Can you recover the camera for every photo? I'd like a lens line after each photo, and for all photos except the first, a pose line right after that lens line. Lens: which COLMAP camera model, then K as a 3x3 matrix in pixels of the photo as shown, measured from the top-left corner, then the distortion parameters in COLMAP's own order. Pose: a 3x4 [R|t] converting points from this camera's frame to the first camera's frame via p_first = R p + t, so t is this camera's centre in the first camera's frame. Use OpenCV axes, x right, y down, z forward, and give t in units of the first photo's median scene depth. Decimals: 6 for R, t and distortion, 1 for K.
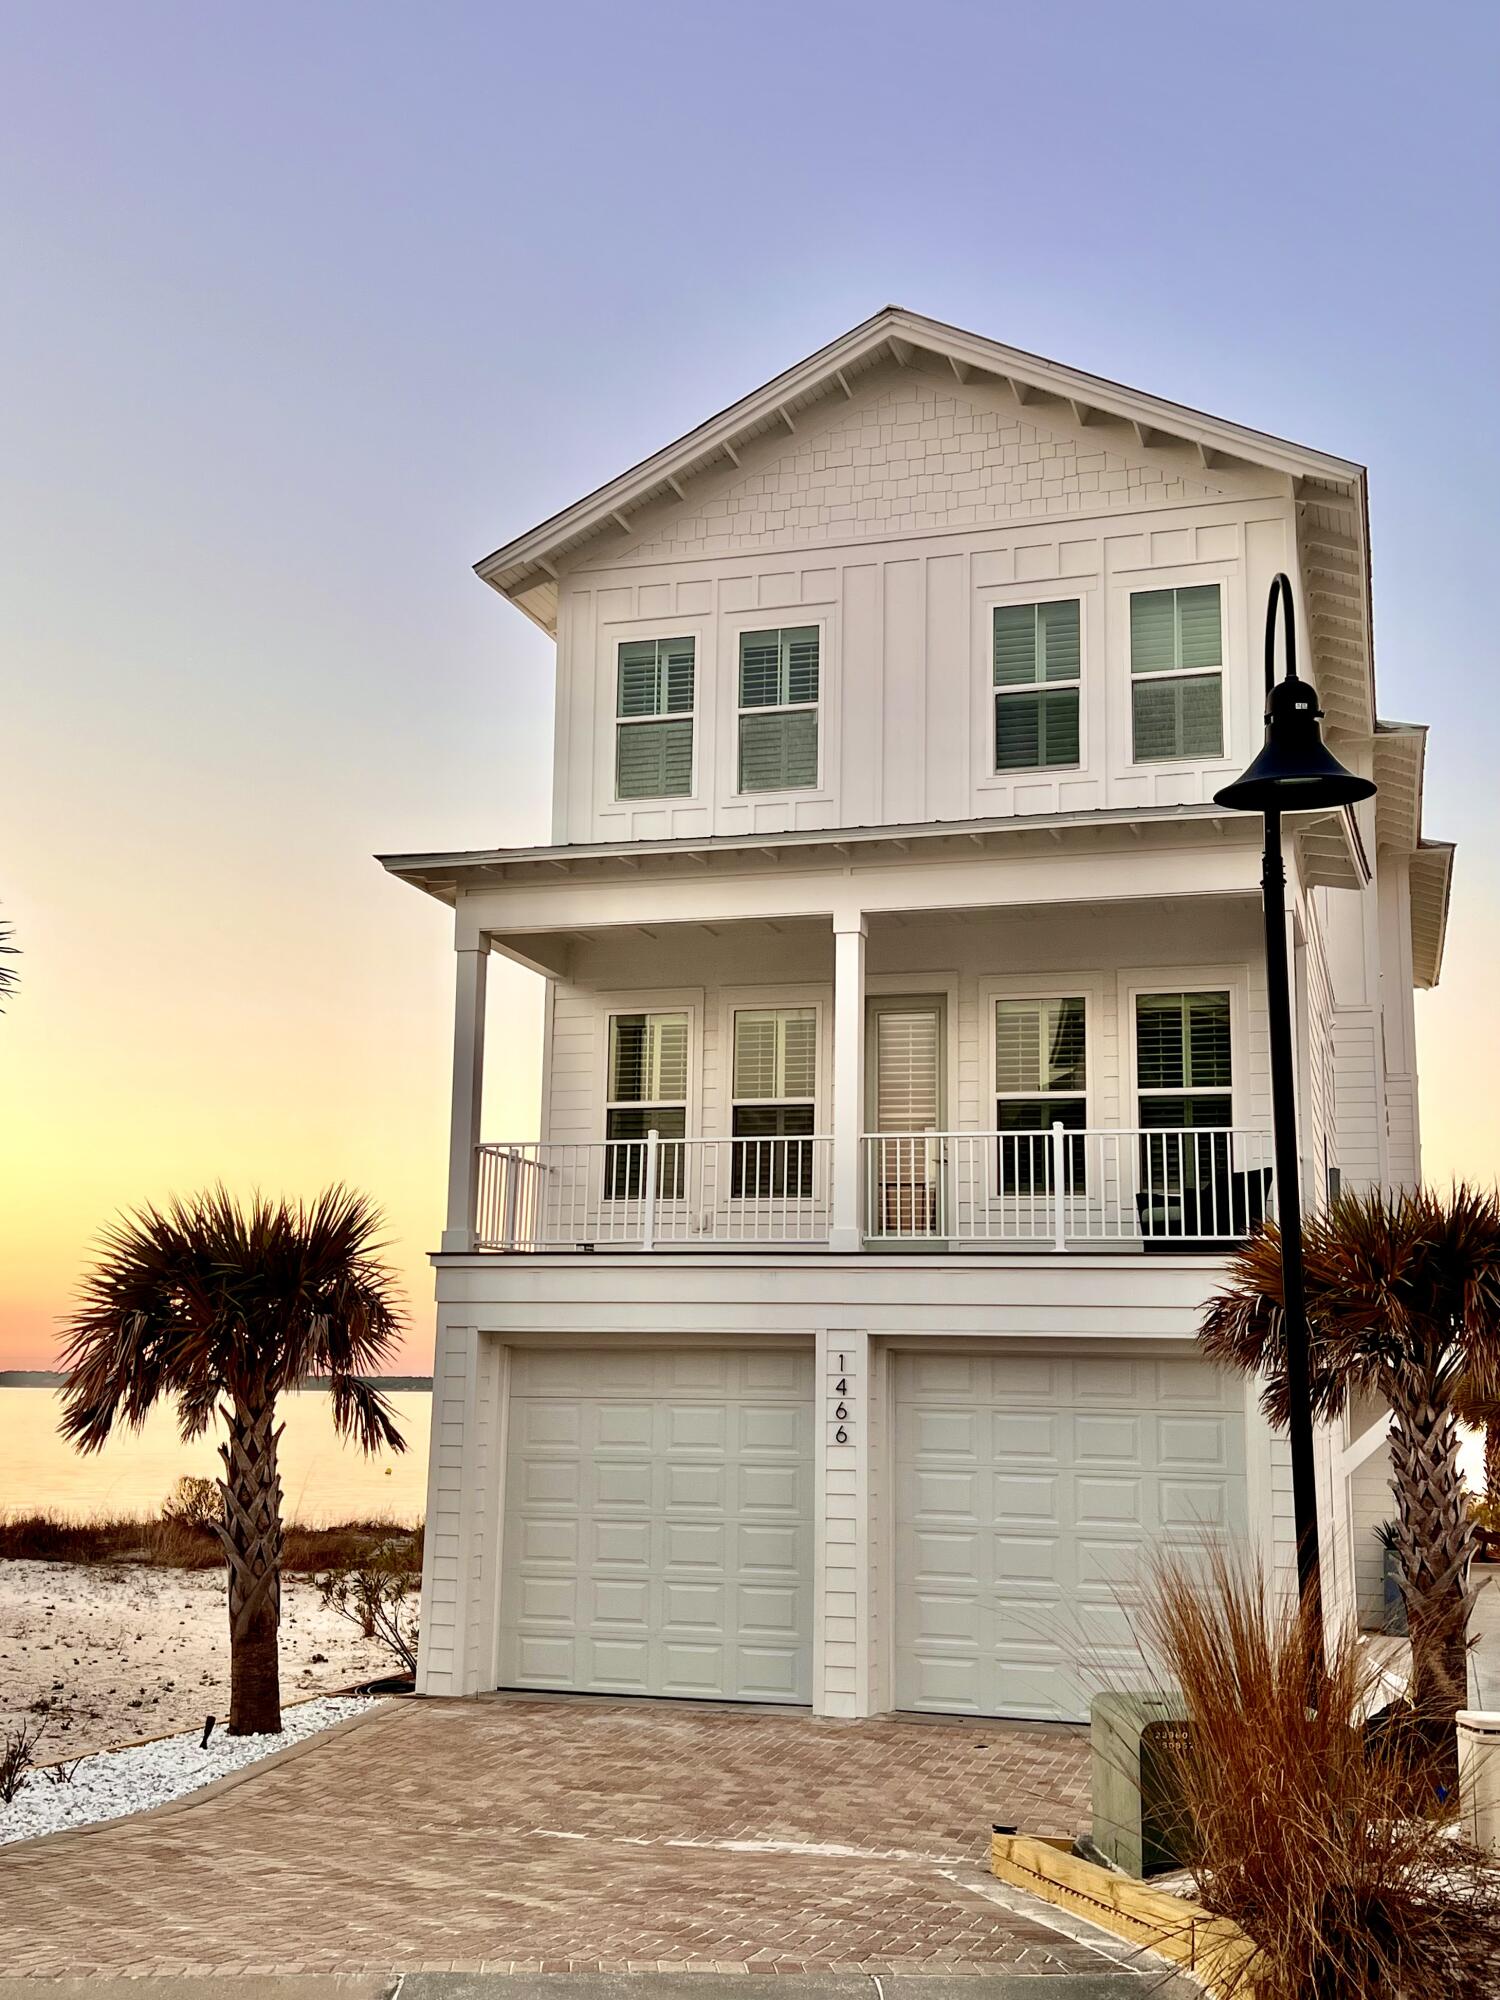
lens RADIAL K [[2112.0, 0, 750.0], [0, 2112.0, 1005.5], [0, 0, 1]] dist [0.124493, 0.000000]
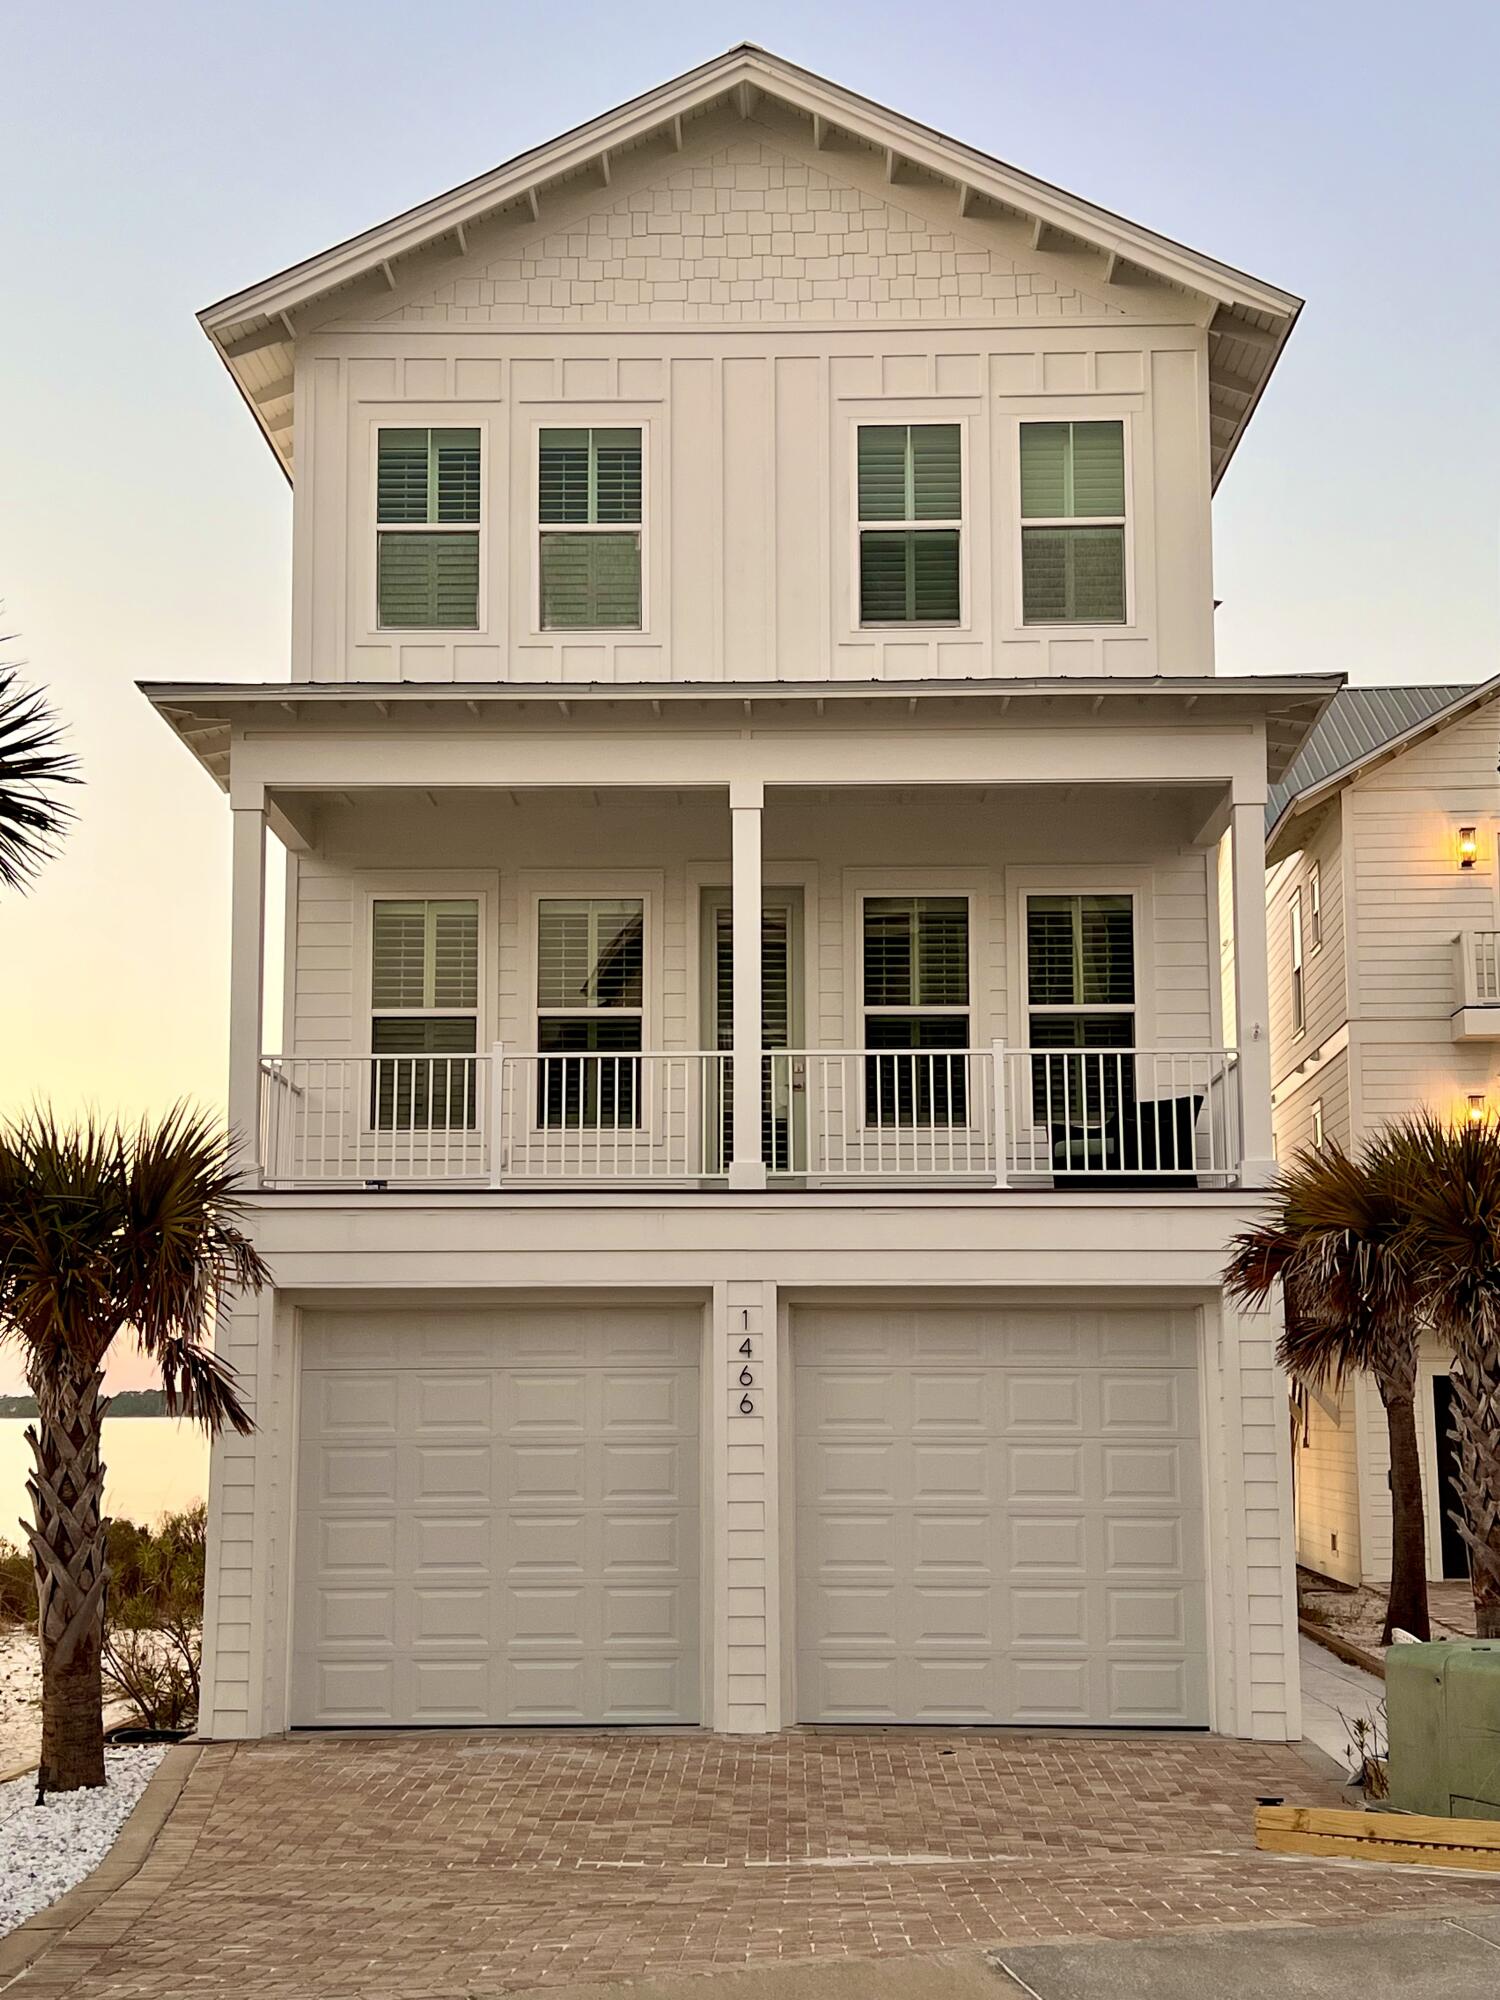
lens RADIAL K [[2679.7, 0, 750.8], [0, 2679.7, 996.0], [0, 0, 1]] dist [0.154856, 0.000000]
pose [[0.962383, 0.022820, 0.270738, -0.218732], [-0.031755, 0.999084, 0.028669, 0.008268], [-0.269836, -0.036188, 0.962226, -0.020313]]
